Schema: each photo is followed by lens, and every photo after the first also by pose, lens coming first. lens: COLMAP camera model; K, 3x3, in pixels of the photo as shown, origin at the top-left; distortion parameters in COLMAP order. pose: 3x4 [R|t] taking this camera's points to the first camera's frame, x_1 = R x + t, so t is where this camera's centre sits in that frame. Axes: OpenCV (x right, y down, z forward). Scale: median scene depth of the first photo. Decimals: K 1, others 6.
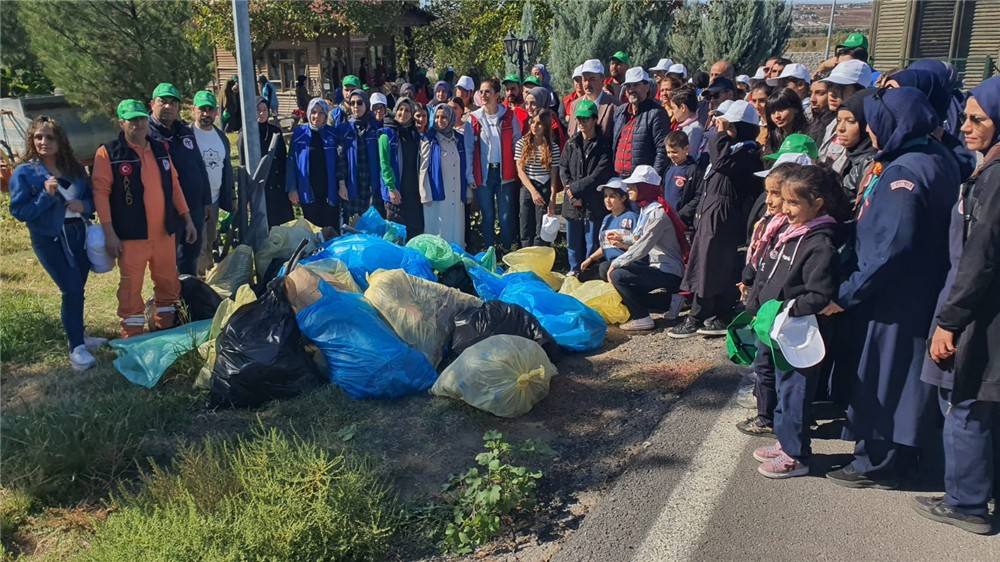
lens RADIAL K [[762.0, 0, 497.2], [0, 762.0, 279.0], [0, 0, 1]] dist [0.042655, -0.038370]
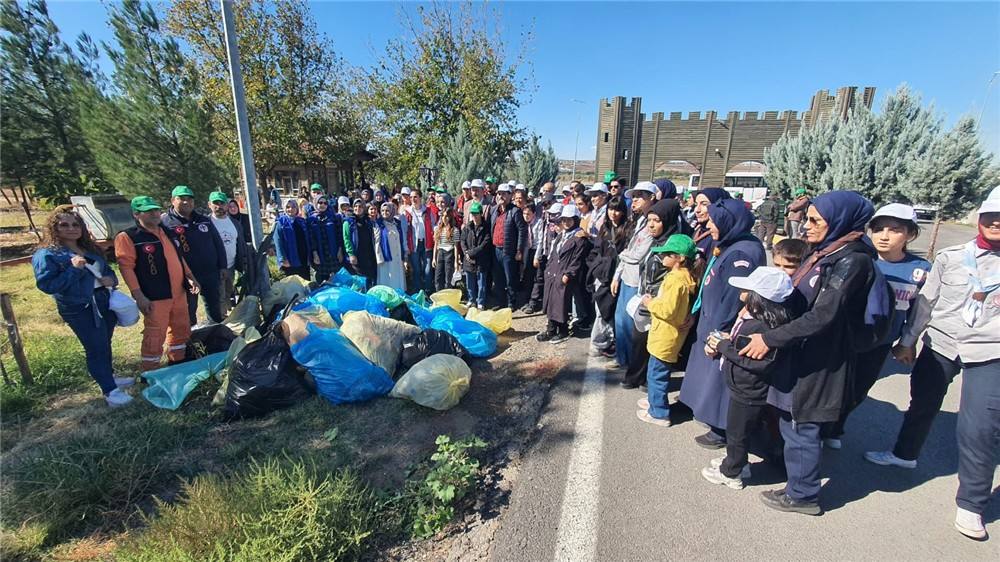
lens RADIAL K [[392.3, 0, 503.3], [0, 392.3, 291.6], [0, 0, 1]] dist [0.002129, -0.000941]
pose [[0.973933, -0.033915, 0.224286, -0.030462], [0.035703, 0.999355, -0.003920, -0.036364], [-0.224008, 0.011825, 0.974515, 0.165735]]
